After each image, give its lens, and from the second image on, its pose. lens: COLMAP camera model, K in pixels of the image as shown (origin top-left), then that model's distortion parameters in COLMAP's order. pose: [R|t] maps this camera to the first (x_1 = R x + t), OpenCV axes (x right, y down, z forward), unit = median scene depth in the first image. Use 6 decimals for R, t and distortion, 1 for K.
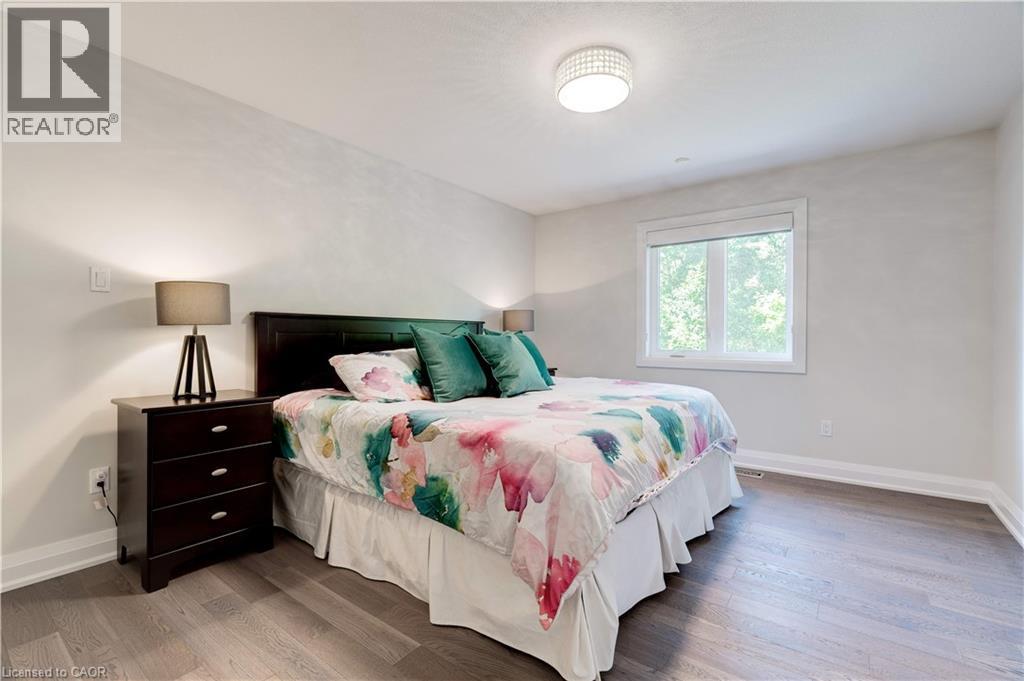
lens RADIAL K [[459.2, 0, 512.0], [0, 459.2, 337.7], [0, 0, 1]] dist [-0.004376, 0.002532]
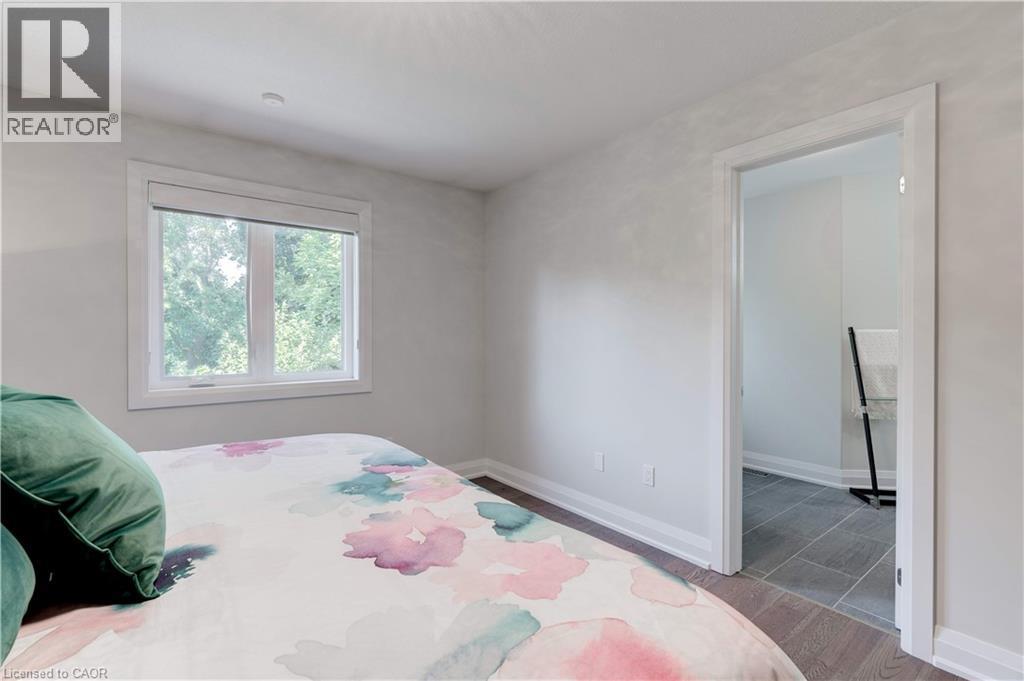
lens RADIAL K [[459.2, 0, 510.8], [0, 459.2, 340.5], [0, 0, 1]] dist [-0.004376, 0.002532]
pose [[0.265510, -0.012884, 0.964022, -0.184896], [0.003345, 0.999917, 0.012443, -0.036323], [-0.964102, -0.000079, 0.265531, 0.470752]]
